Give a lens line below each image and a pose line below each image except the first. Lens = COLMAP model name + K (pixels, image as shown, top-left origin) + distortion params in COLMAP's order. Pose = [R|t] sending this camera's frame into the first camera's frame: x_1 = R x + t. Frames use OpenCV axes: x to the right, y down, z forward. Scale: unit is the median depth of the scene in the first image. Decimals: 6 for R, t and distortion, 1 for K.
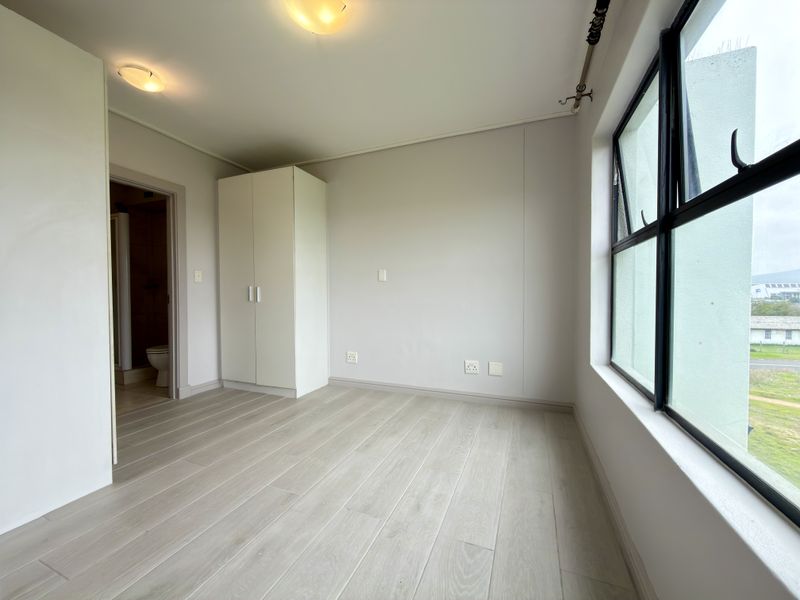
lens RADIAL K [[317.4, 0, 400.0], [0, 317.4, 300.0], [0, 0, 1]] dist [0.000875, 0.000078]
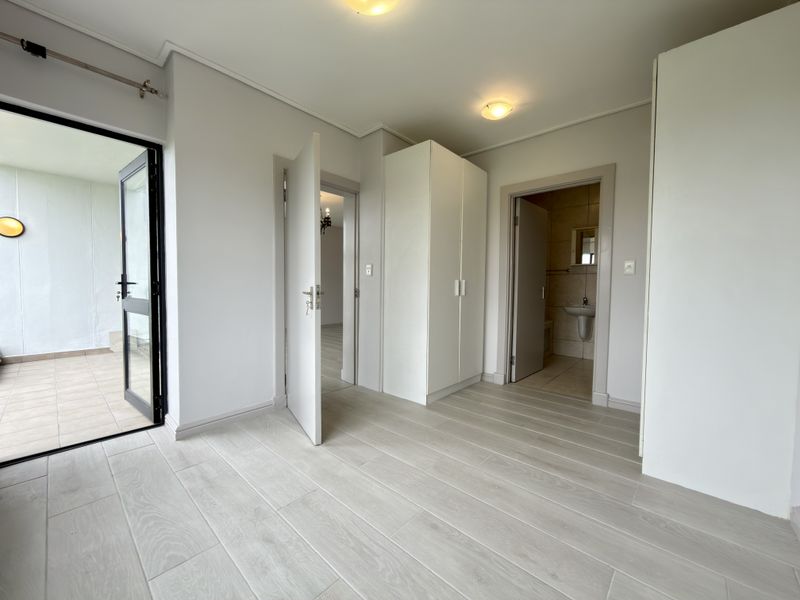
lens RADIAL K [[317.4, 0, 400.0], [0, 317.4, 300.0], [0, 0, 1]] dist [0.000875, 0.000078]
pose [[-0.337320, 0.038150, -0.940617, 0.459556], [-0.027763, 0.998341, 0.050447, -0.022725], [0.940980, 0.043131, -0.335702, 1.030487]]
